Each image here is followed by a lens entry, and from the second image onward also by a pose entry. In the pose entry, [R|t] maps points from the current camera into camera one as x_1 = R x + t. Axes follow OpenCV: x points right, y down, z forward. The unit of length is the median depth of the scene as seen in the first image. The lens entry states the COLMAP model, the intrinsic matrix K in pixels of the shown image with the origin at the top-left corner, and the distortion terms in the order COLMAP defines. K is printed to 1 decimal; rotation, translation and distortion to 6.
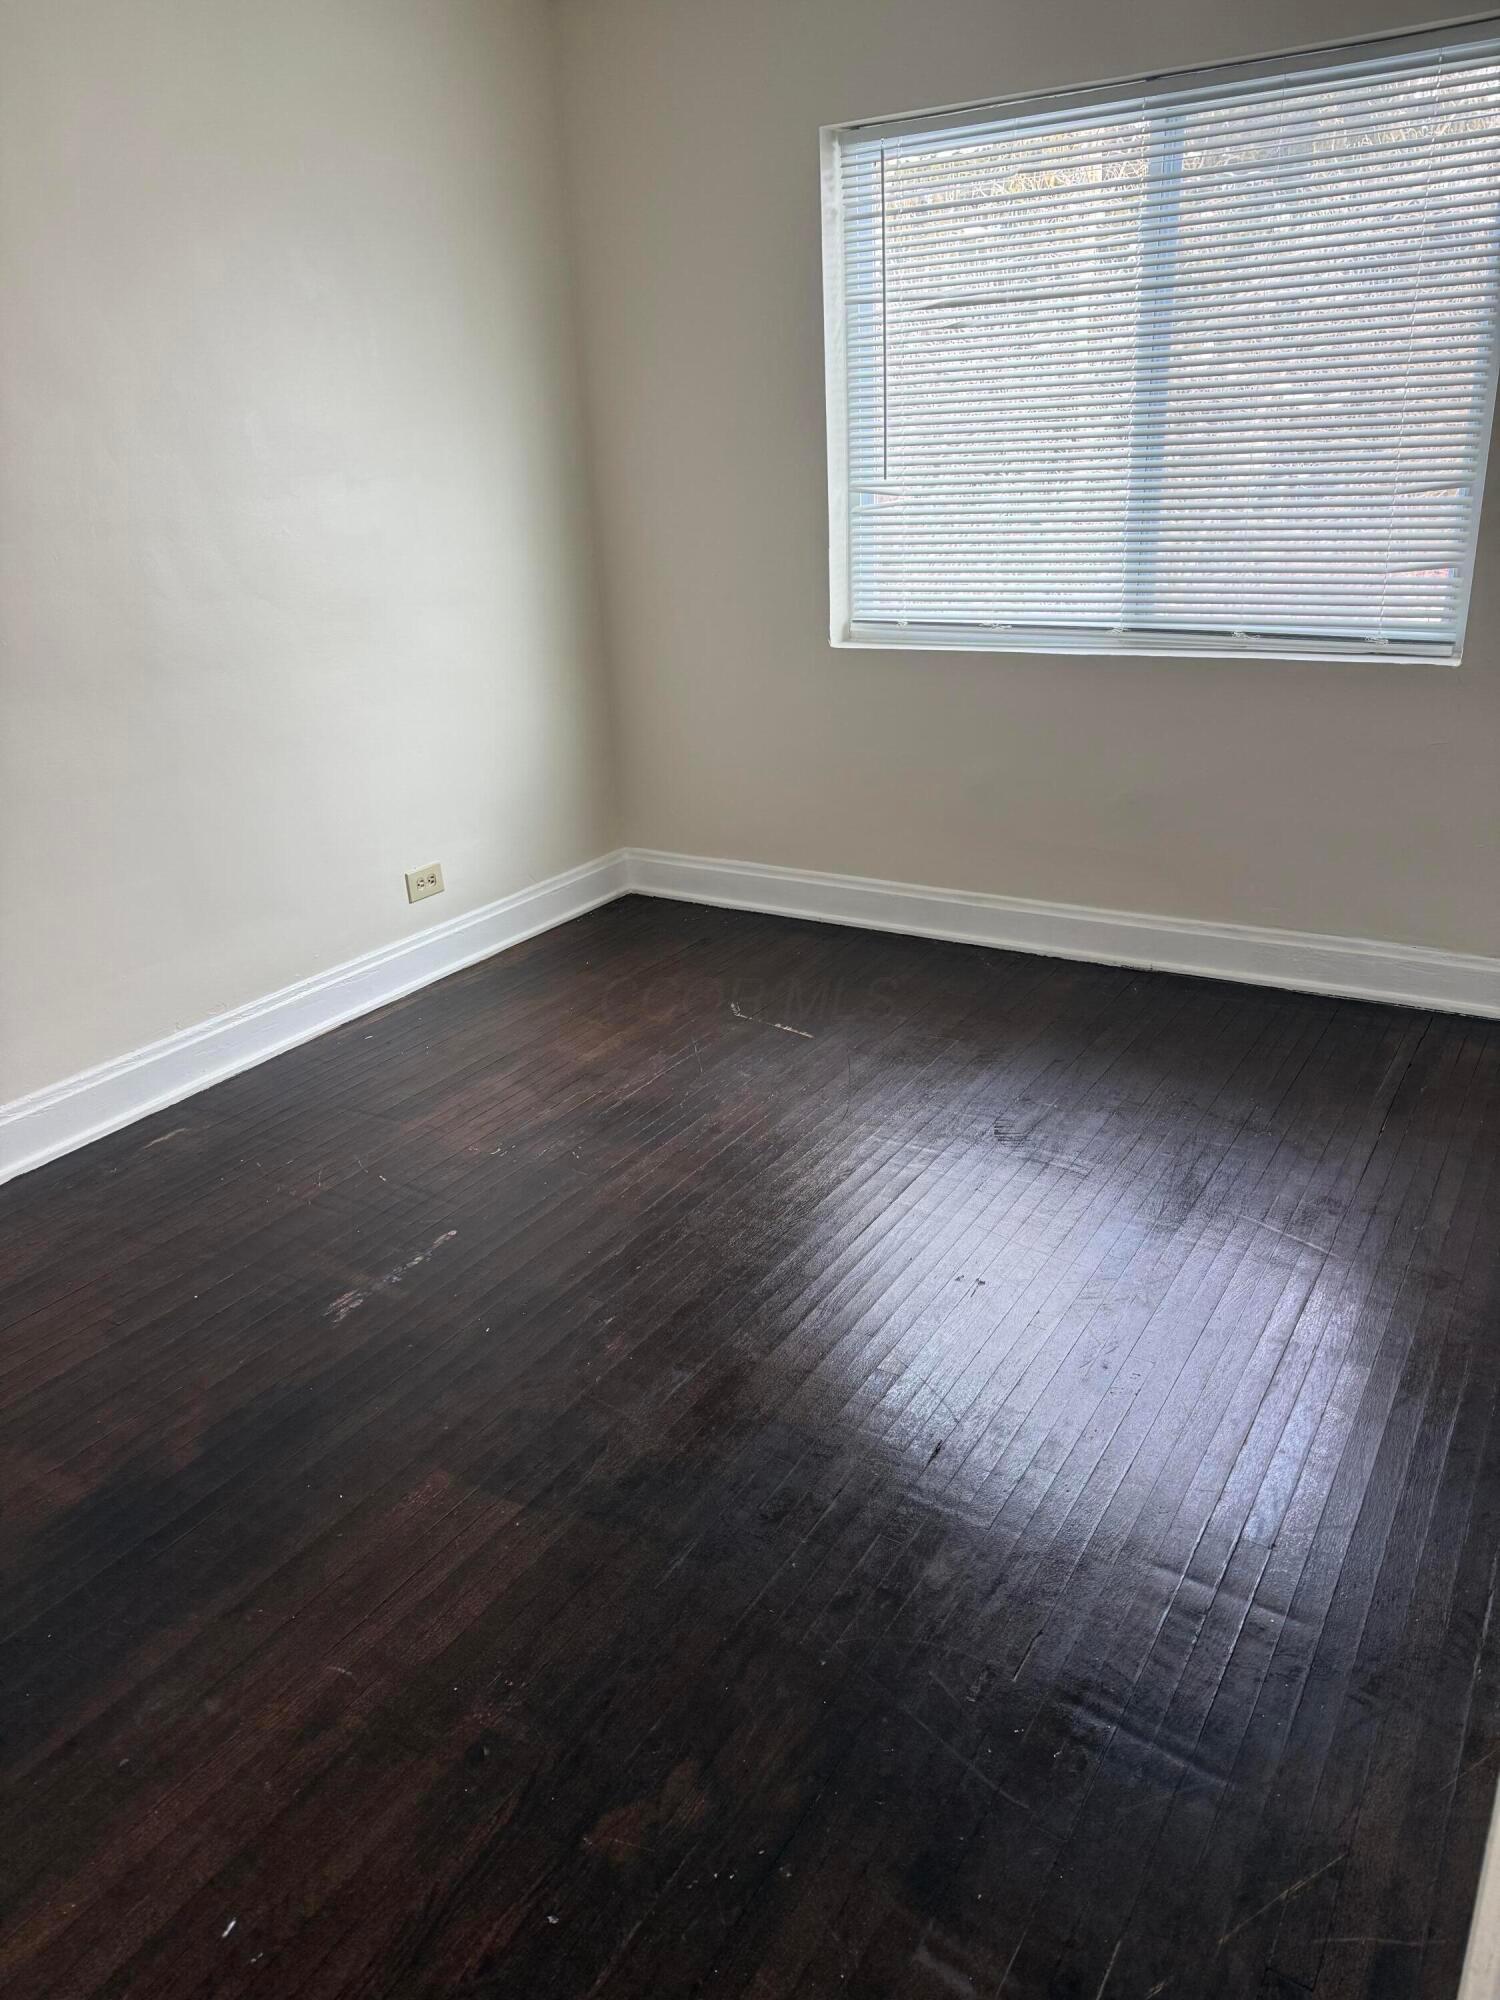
lens RADIAL K [[1388.2, 0, 750.0], [0, 1388.2, 1000.0], [0, 0, 1]] dist [0.004252, -0.000065]
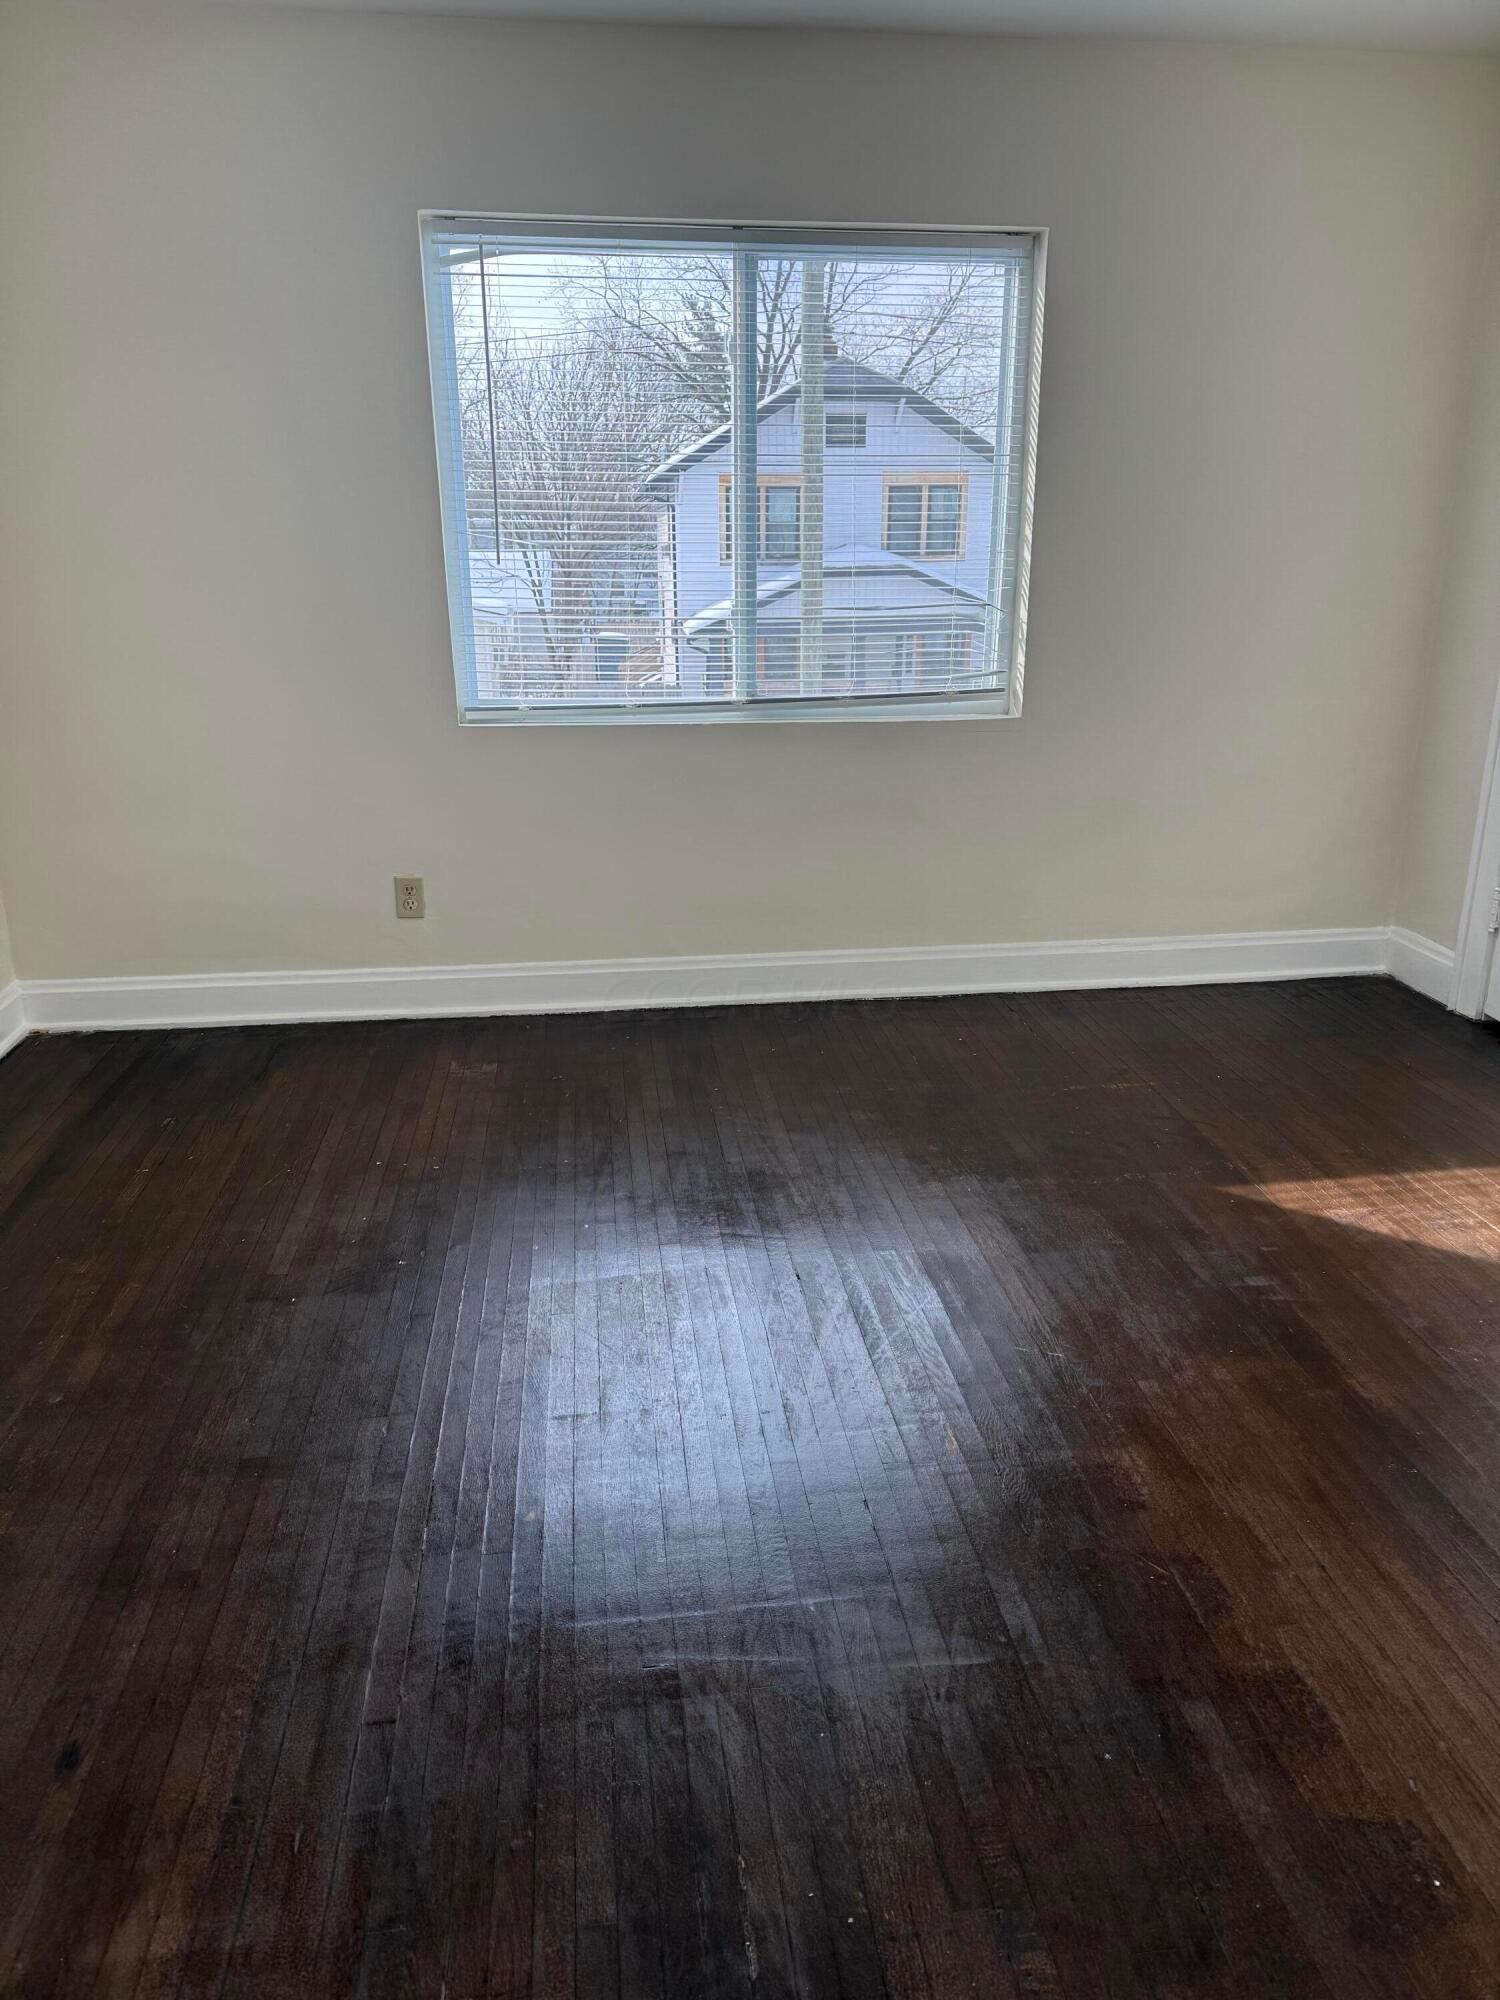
lens RADIAL K [[1388.2, 0, 750.0], [0, 1388.2, 1000.0], [0, 0, 1]] dist [0.004252, -0.000065]
pose [[0.774097, -0.176176, 0.608060, -0.432224], [0.196212, 0.979967, 0.034140, -0.070252], [-0.601893, 0.092881, 0.793157, 0.131652]]
